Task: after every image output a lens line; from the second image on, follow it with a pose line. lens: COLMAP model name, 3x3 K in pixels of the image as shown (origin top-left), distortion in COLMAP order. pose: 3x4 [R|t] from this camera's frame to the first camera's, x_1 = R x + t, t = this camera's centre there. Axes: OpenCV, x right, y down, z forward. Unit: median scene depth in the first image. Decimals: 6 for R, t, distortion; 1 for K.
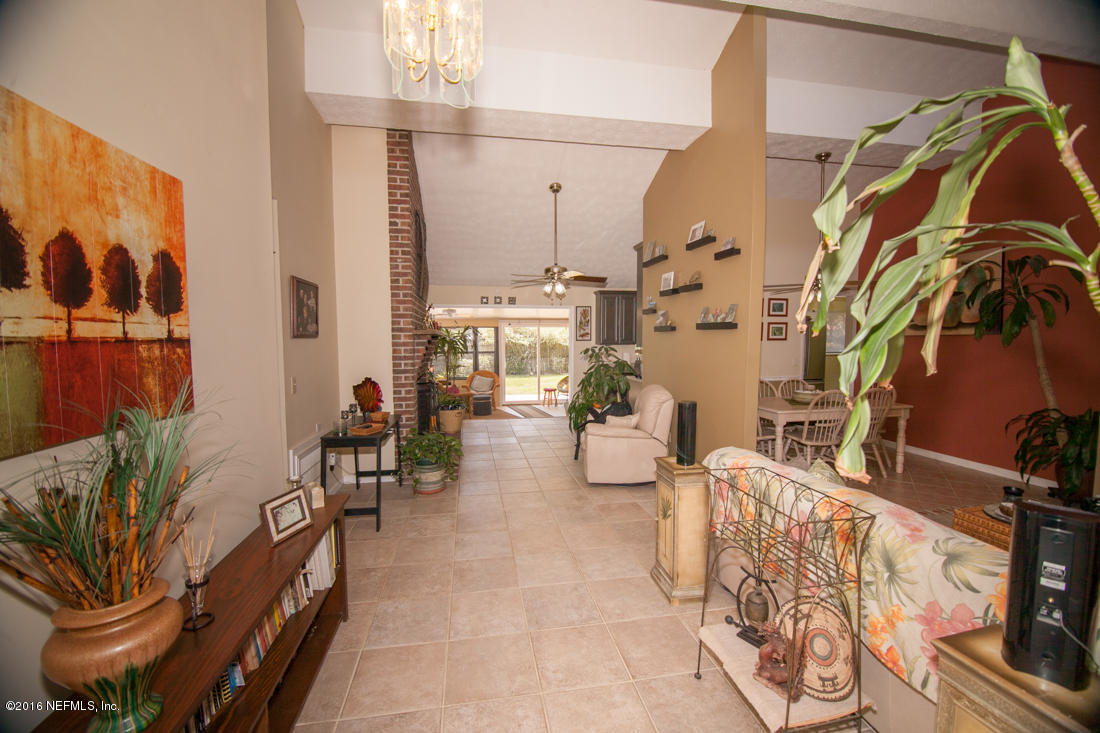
lens RADIAL K [[463.9, 0, 550.1], [0, 463.9, 367.3], [0, 0, 1]] dist [-0.000755, -0.000322]
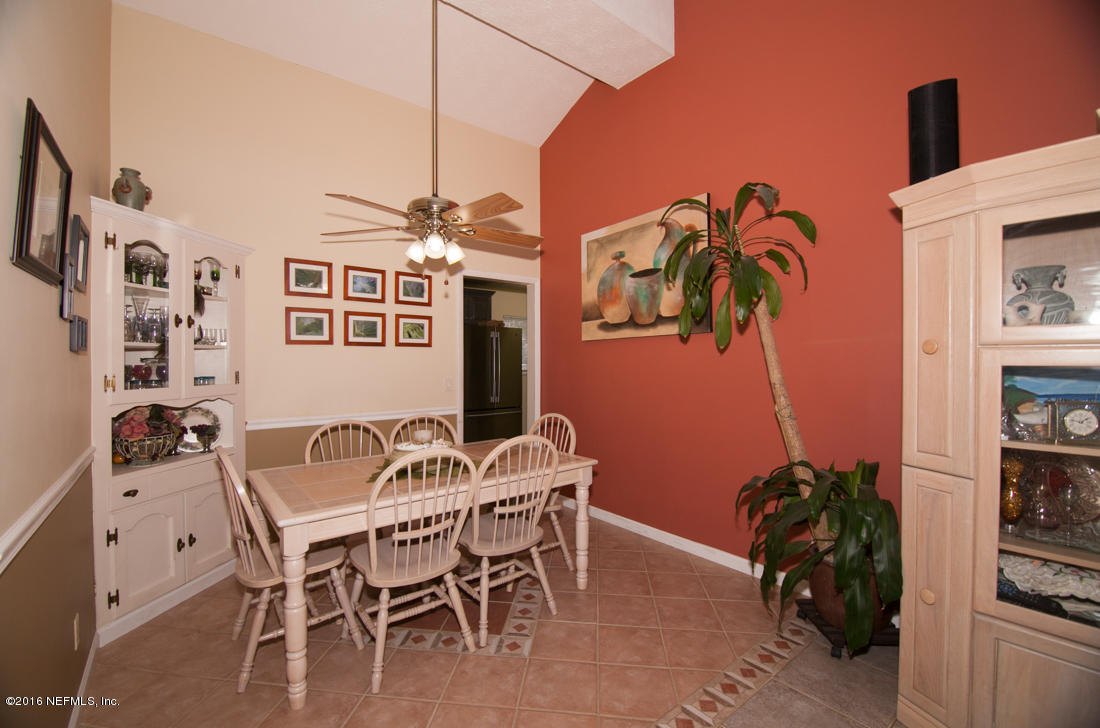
lens RADIAL K [[463.9, 0, 552.1], [0, 463.9, 363.2], [0, 0, 1]] dist [-0.000755, -0.000322]
pose [[0.879571, 0.003623, 0.475754, 0.455734], [0.026692, 0.998020, -0.056949, -0.000446], [-0.475018, 0.062790, 0.877733, 0.517901]]
